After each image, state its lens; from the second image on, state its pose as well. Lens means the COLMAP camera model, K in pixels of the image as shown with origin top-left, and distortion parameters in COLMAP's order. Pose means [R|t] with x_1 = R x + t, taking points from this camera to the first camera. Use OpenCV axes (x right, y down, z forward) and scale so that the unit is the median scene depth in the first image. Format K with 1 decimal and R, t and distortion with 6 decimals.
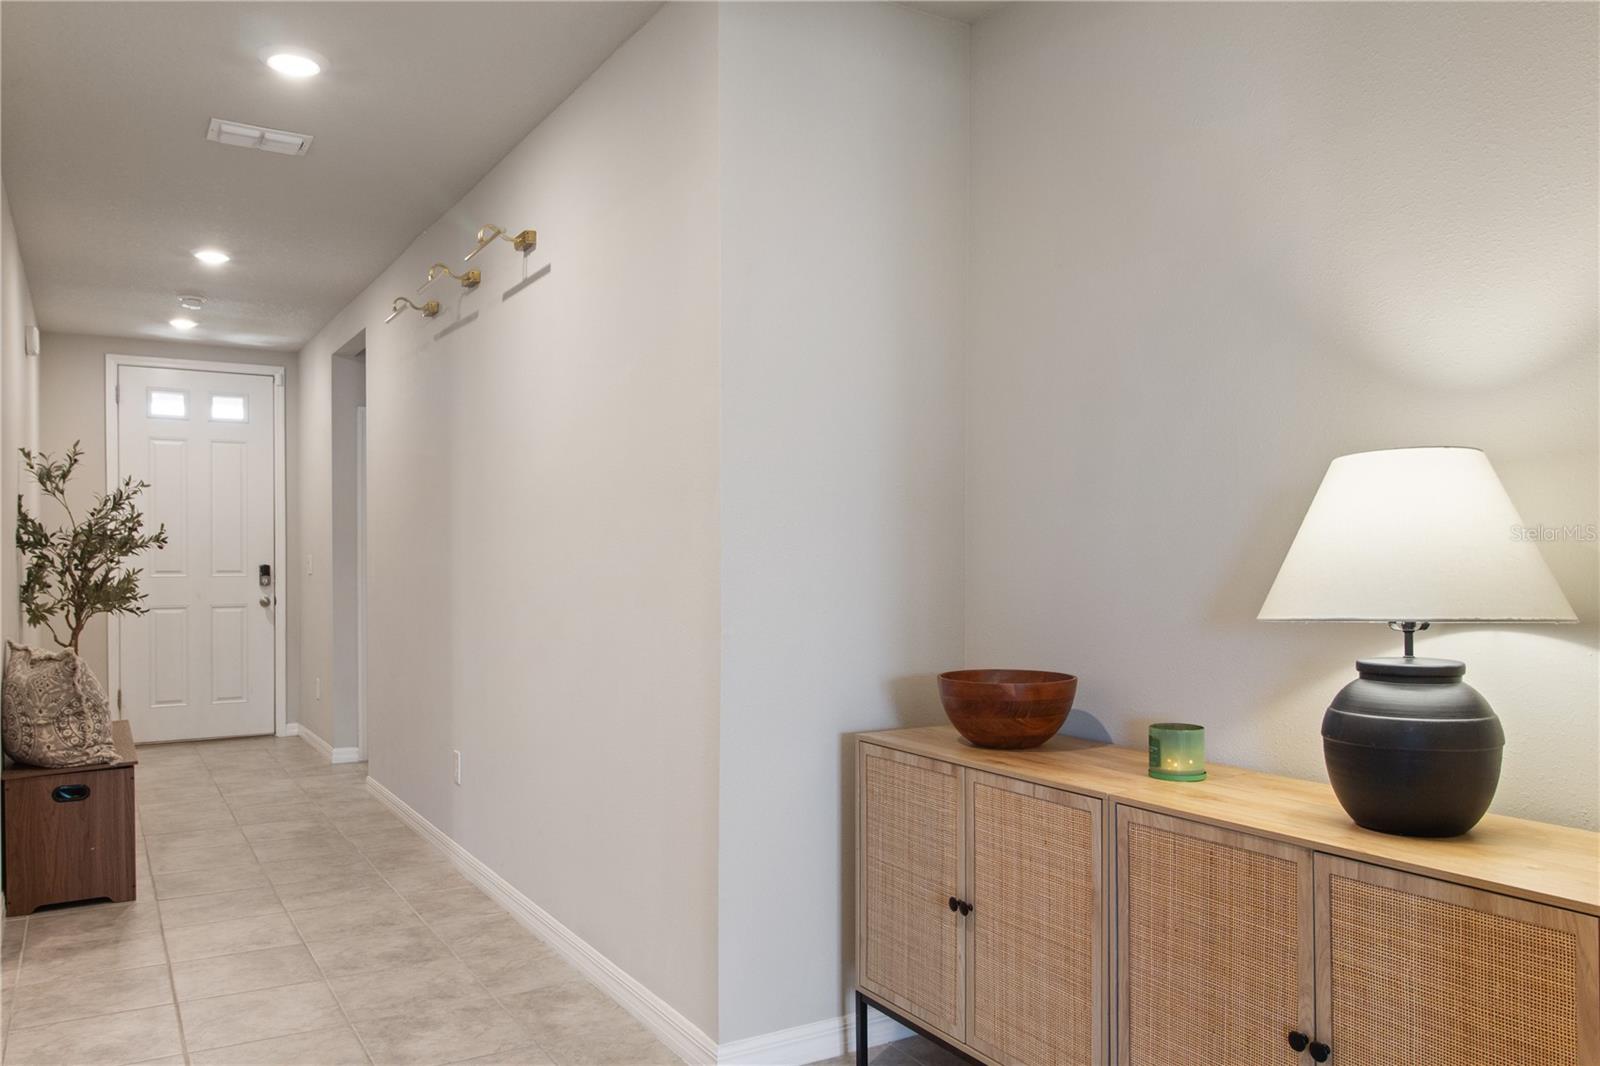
lens RADIAL K [[1180.1, 0, 800.7], [0, 1180.1, 548.4], [0, 0, 1]] dist [-0.001312, 0.000028]
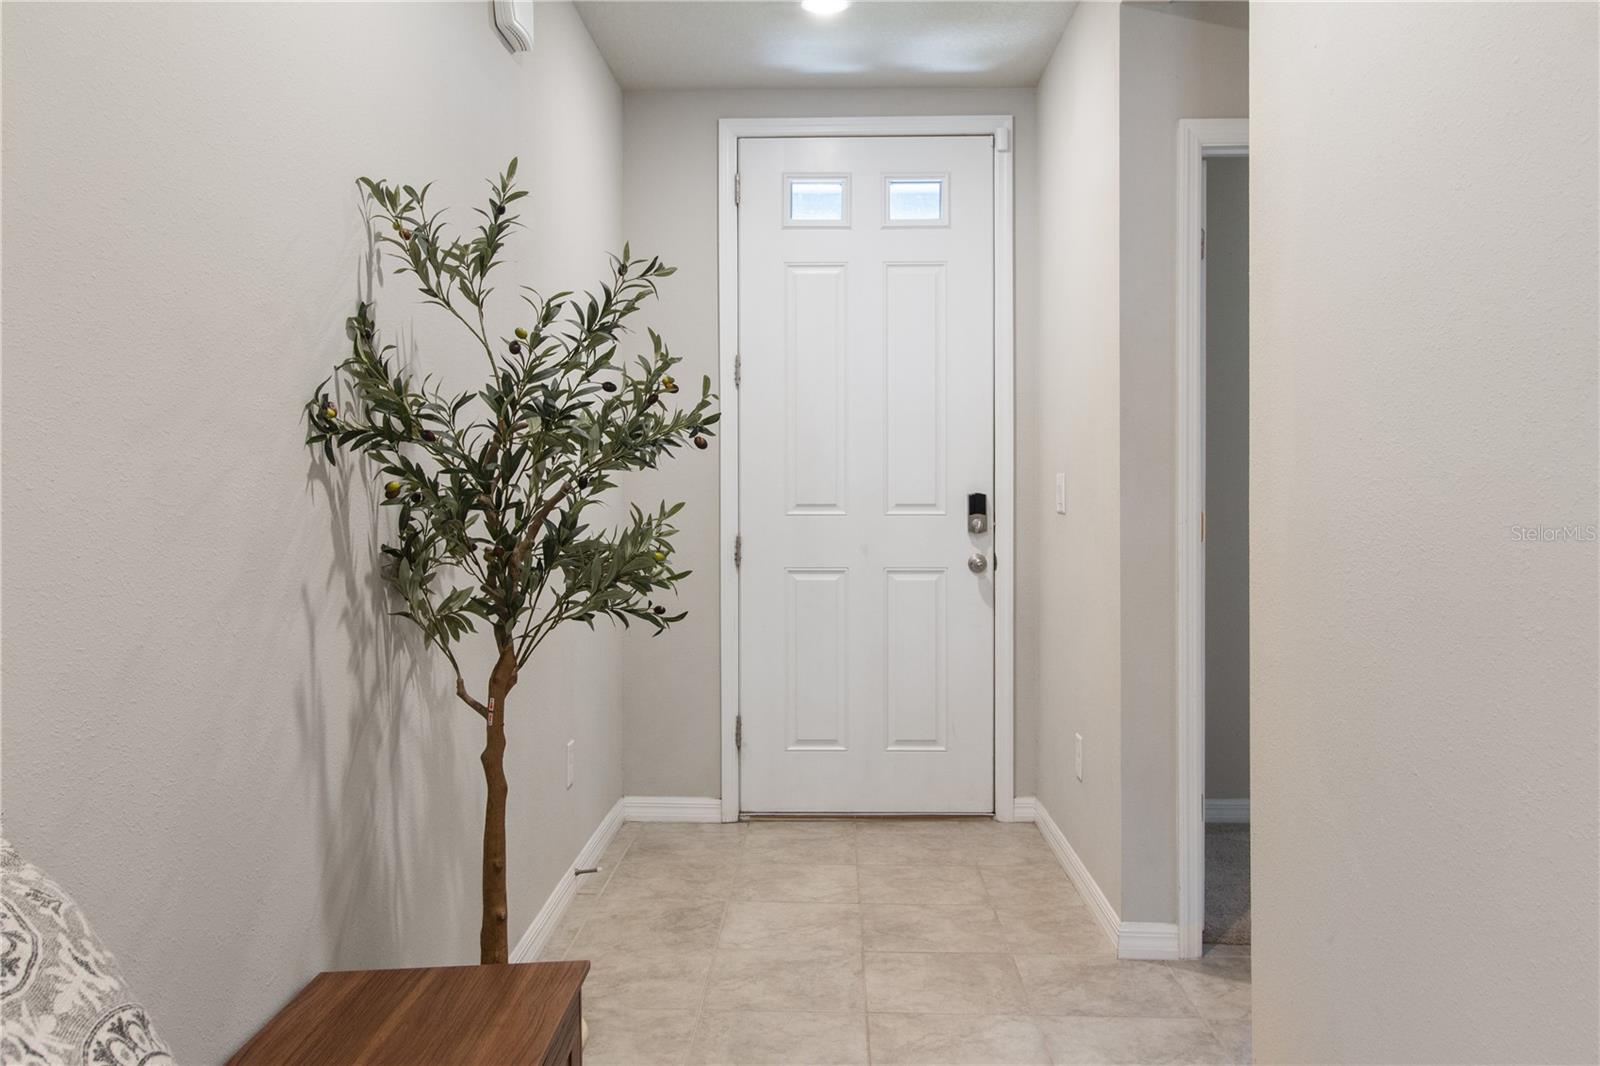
lens RADIAL K [[1324.3, 0, 799.5], [0, 1324.3, 533.2], [0, 0, 1]] dist [-0.000520, 0.000438]
pose [[0.845269, 0.020015, -0.533966, -0.217858], [0.003327, 0.999082, 0.042715, 0.006329], [0.534331, -0.037882, 0.844426, 0.486025]]
